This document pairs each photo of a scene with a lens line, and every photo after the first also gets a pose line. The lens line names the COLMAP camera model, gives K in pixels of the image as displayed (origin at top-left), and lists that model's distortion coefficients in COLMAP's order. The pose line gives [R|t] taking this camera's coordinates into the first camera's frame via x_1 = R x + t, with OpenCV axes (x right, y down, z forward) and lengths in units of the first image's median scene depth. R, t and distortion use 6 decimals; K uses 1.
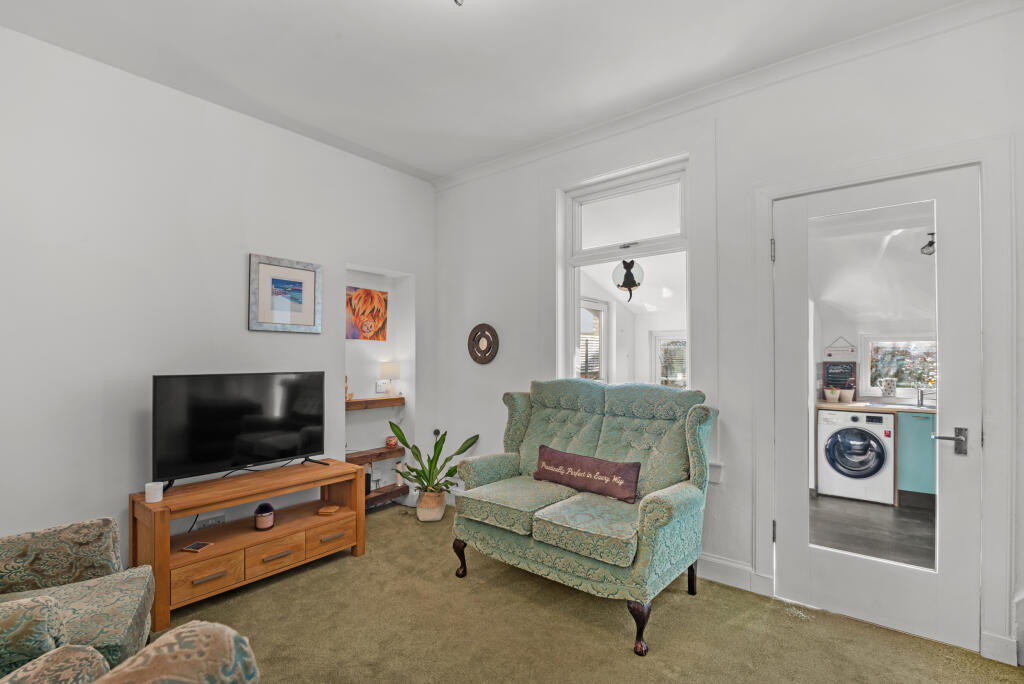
lens RADIAL K [[478.0, 0, 512.3], [0, 478.0, 354.6], [0, 0, 1]] dist [-0.019350, -0.000060]
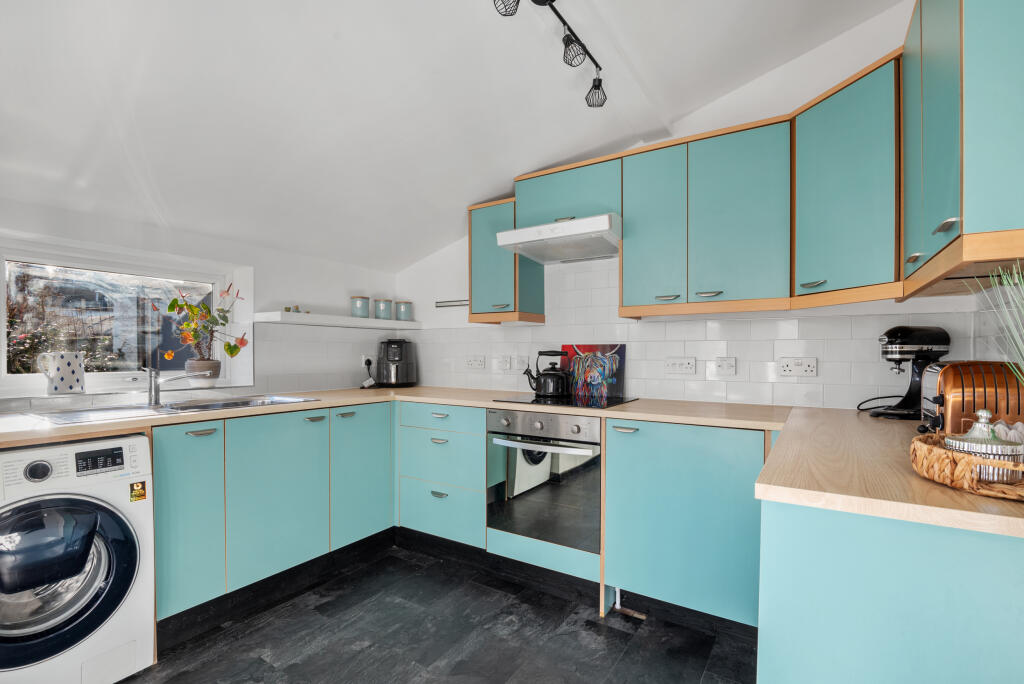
lens RADIAL K [[478.0, 0, 512.3], [0, 478.0, 354.6], [0, 0, 1]] dist [-0.019350, -0.000060]
pose [[-0.101552, -0.008376, 0.994795, 0.382478], [-0.008356, 0.999936, 0.007566, 0.052908], [-0.994795, -0.007544, -0.101616, 0.726833]]
